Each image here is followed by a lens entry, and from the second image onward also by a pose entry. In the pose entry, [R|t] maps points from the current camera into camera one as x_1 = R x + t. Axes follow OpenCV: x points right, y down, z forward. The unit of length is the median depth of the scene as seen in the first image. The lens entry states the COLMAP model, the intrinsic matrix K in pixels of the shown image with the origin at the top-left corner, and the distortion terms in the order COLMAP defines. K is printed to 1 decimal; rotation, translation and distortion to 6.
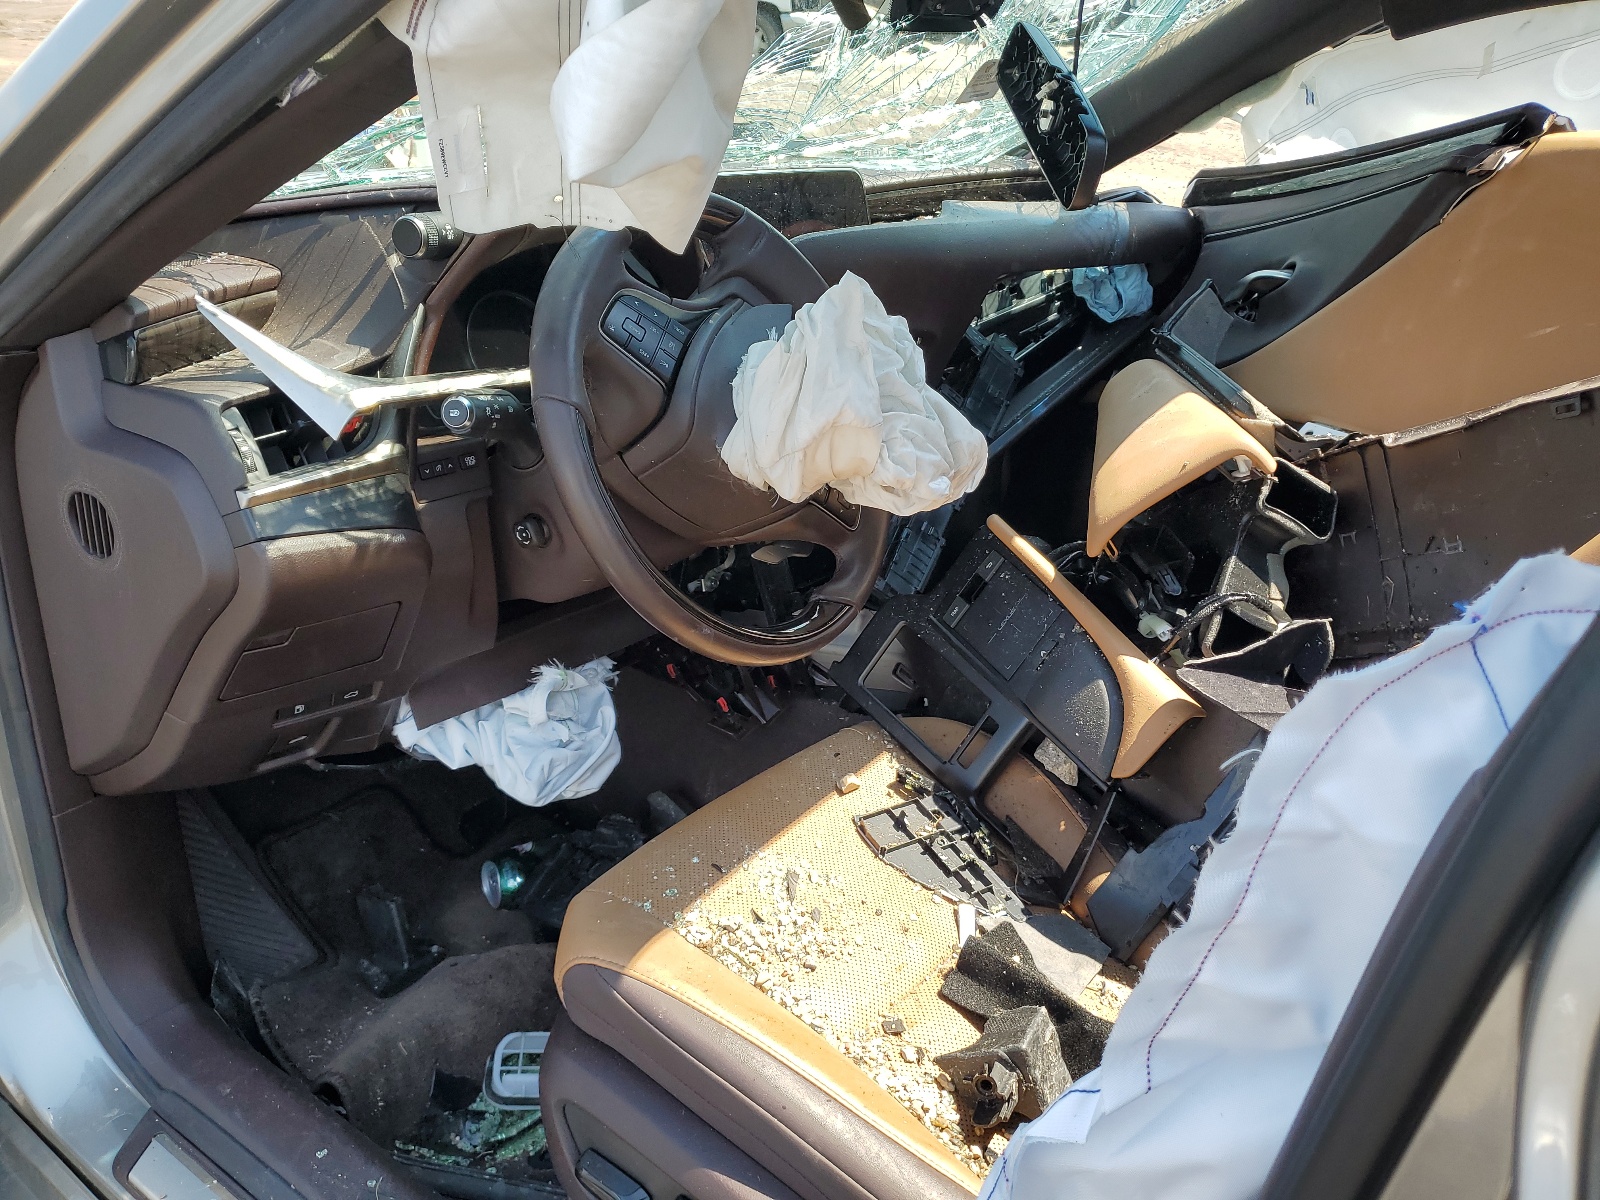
lens RADIAL K [[1238.7, 0, 800.5], [0, 1238.7, 574.0], [0, 0, 1]] dist [0.131325, -0.324348]
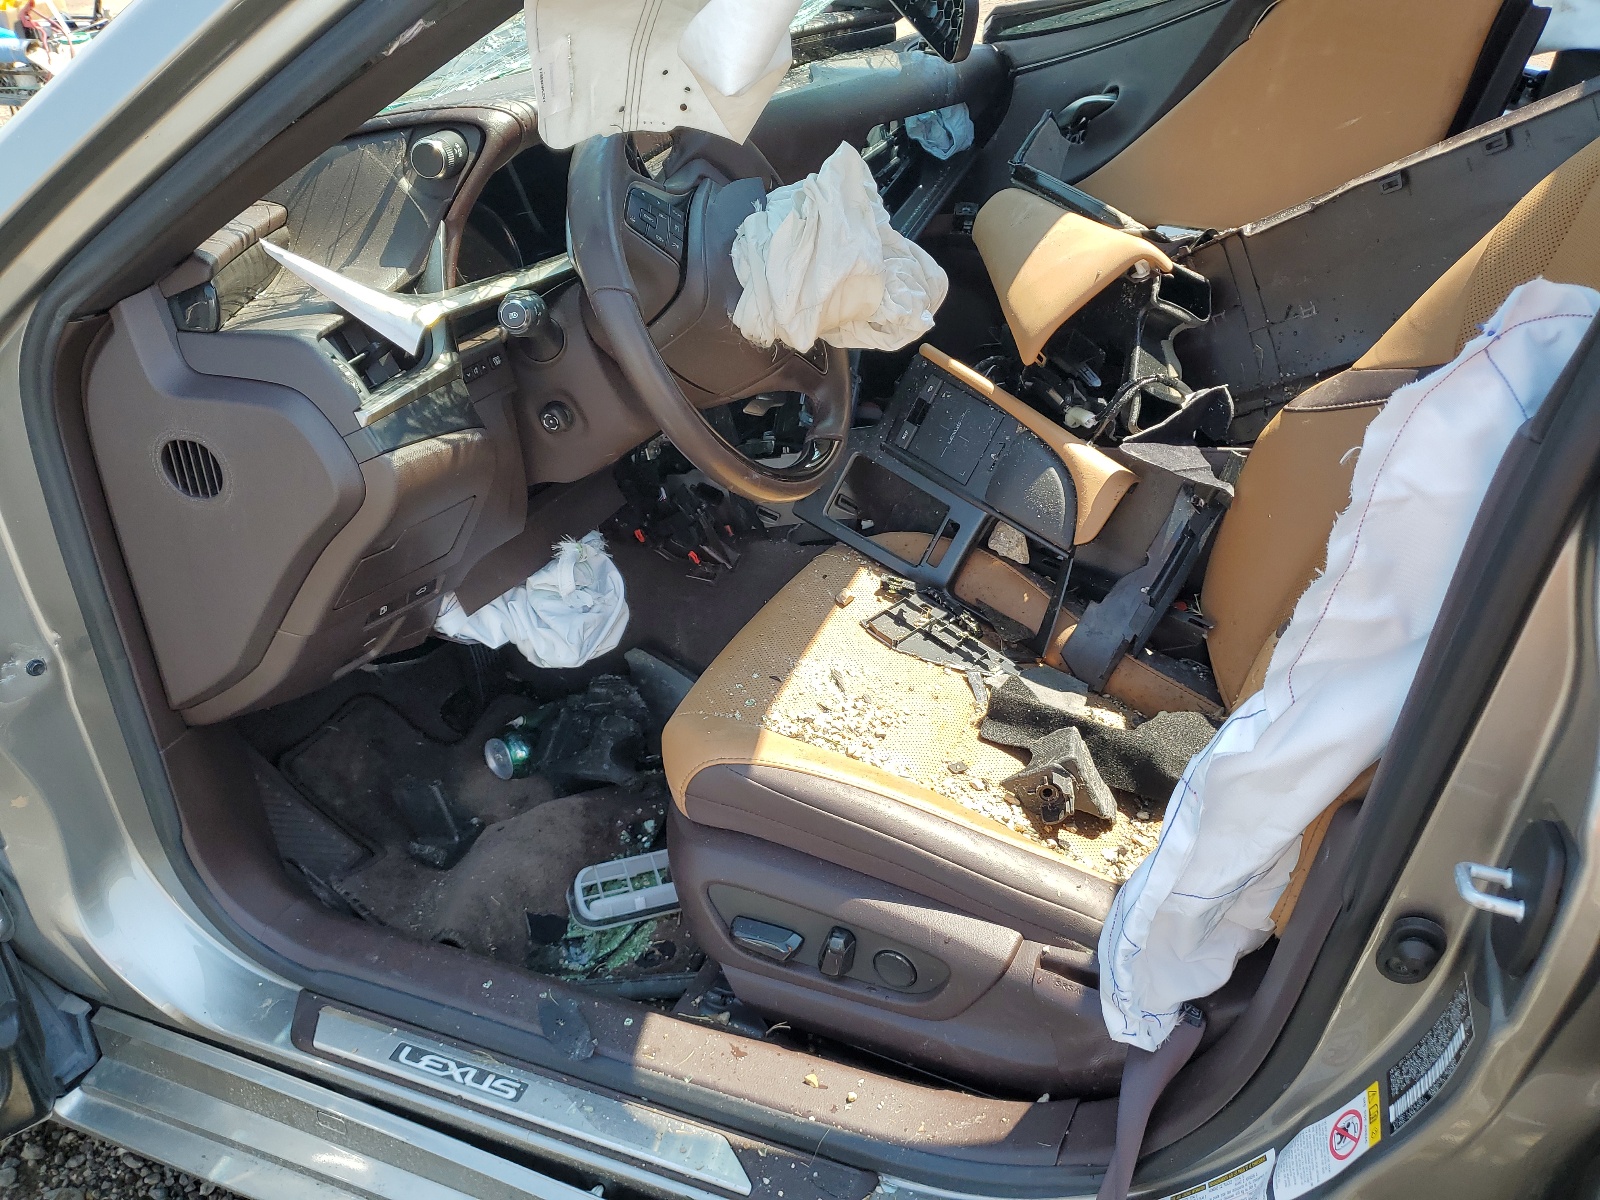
lens RADIAL K [[1224.8, 0, 801.4], [0, 1224.8, 560.3], [0, 0, 1]] dist [0.116599, -0.321160]
pose [[0.970414, -0.177002, 0.164215, -0.197659], [0.159982, 0.980775, 0.111746, 0.002418], [-0.180837, -0.082168, 0.980075, -0.112100]]
